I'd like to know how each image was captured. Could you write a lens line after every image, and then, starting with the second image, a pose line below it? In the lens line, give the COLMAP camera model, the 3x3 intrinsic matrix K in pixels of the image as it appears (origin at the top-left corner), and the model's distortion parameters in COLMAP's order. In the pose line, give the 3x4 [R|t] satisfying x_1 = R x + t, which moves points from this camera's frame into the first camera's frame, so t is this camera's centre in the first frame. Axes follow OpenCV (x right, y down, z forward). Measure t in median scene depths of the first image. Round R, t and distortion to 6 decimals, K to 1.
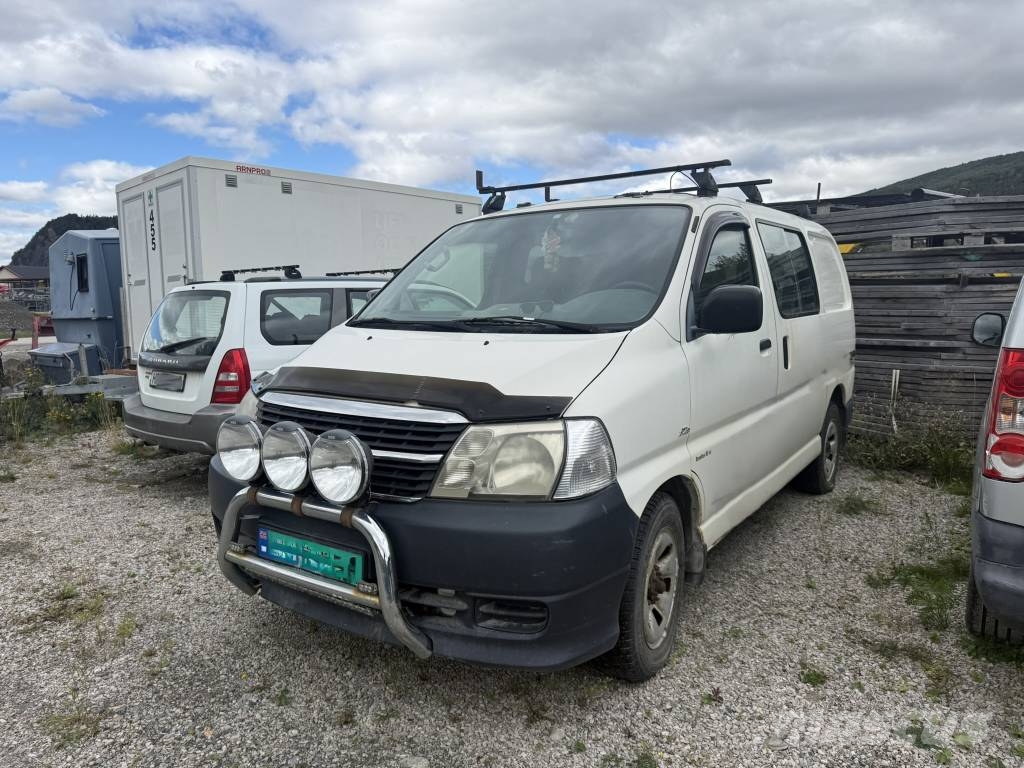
lens RADIAL K [[715.5, 0, 514.7], [0, 715.5, 384.1], [0, 0, 1]] dist [0.001129, -0.003034]
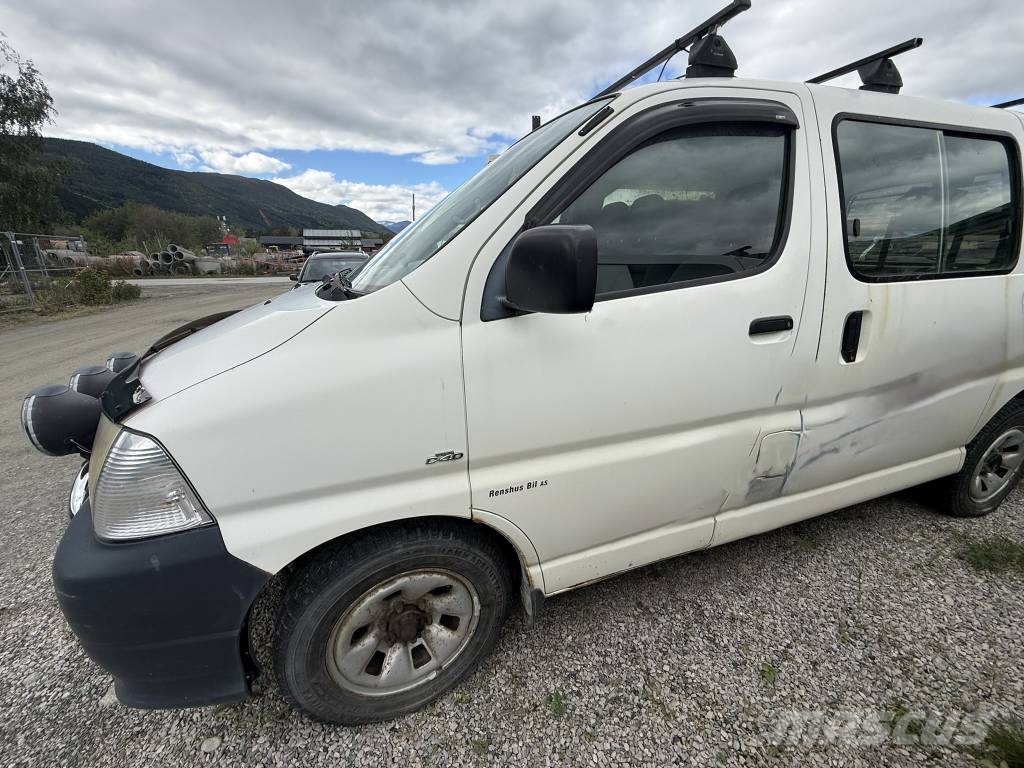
lens RADIAL K [[406.9, 0, 512.3], [0, 406.9, 388.6], [0, 0, 1]] dist [0.001332, -0.000306]
pose [[0.809726, 0.184393, -0.557084, 0.439463], [-0.066938, 0.972174, 0.224492, -0.077714], [0.582977, -0.144487, 0.799538, 0.664448]]
